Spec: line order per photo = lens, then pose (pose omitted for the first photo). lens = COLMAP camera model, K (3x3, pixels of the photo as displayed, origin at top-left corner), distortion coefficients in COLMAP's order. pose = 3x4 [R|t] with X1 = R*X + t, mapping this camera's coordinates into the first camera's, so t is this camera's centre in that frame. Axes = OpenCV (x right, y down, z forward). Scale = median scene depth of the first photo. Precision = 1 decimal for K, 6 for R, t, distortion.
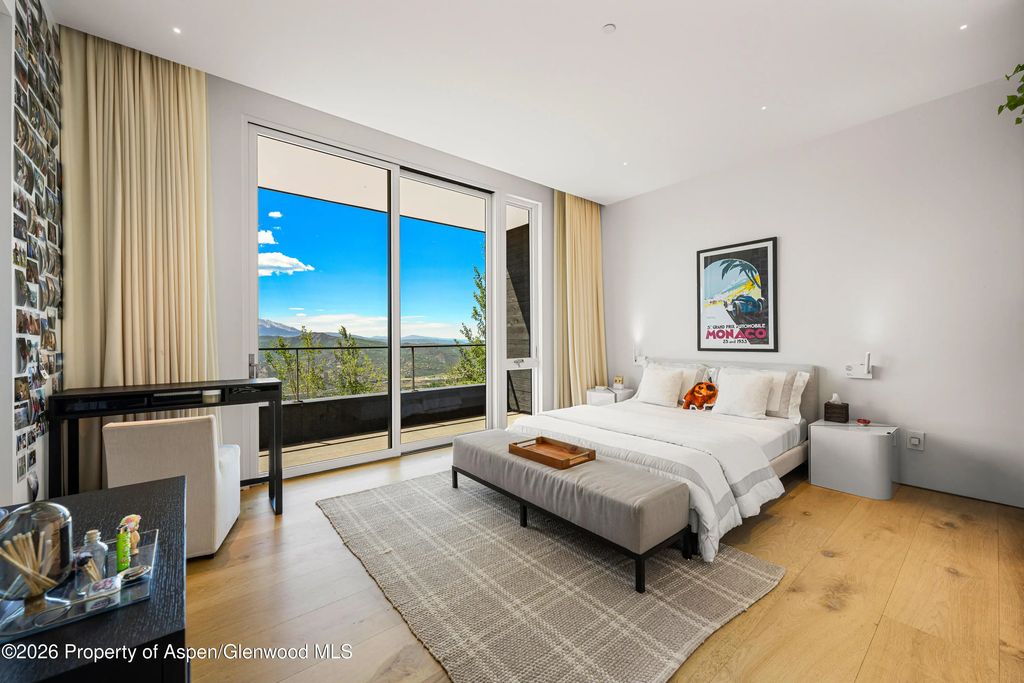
lens RADIAL K [[400.5, 0, 514.6], [0, 400.5, 335.9], [0, 0, 1]] dist [-0.001285, -0.000121]
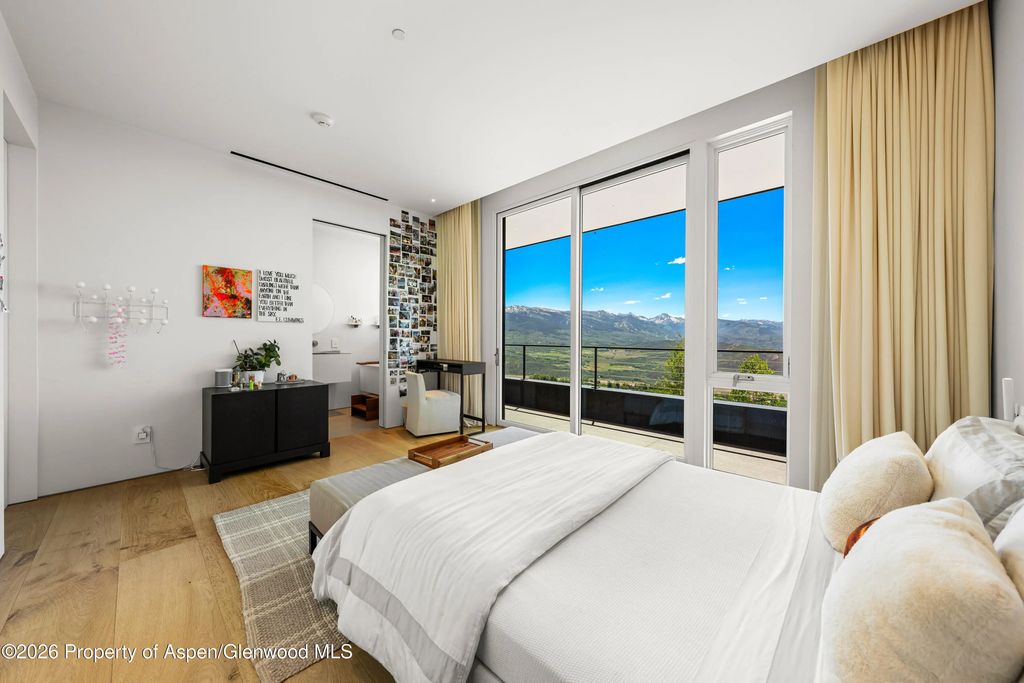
lens RADIAL K [[353.1, 0, 508.1], [0, 353.1, 336.6], [0, 0, 1]] dist [-0.000074, -0.000029]
pose [[0.125977, 0.003762, -0.992026, 0.674771], [0.000599, 0.999992, 0.003868, -0.007982], [0.992033, -0.001082, 0.125974, 0.678113]]
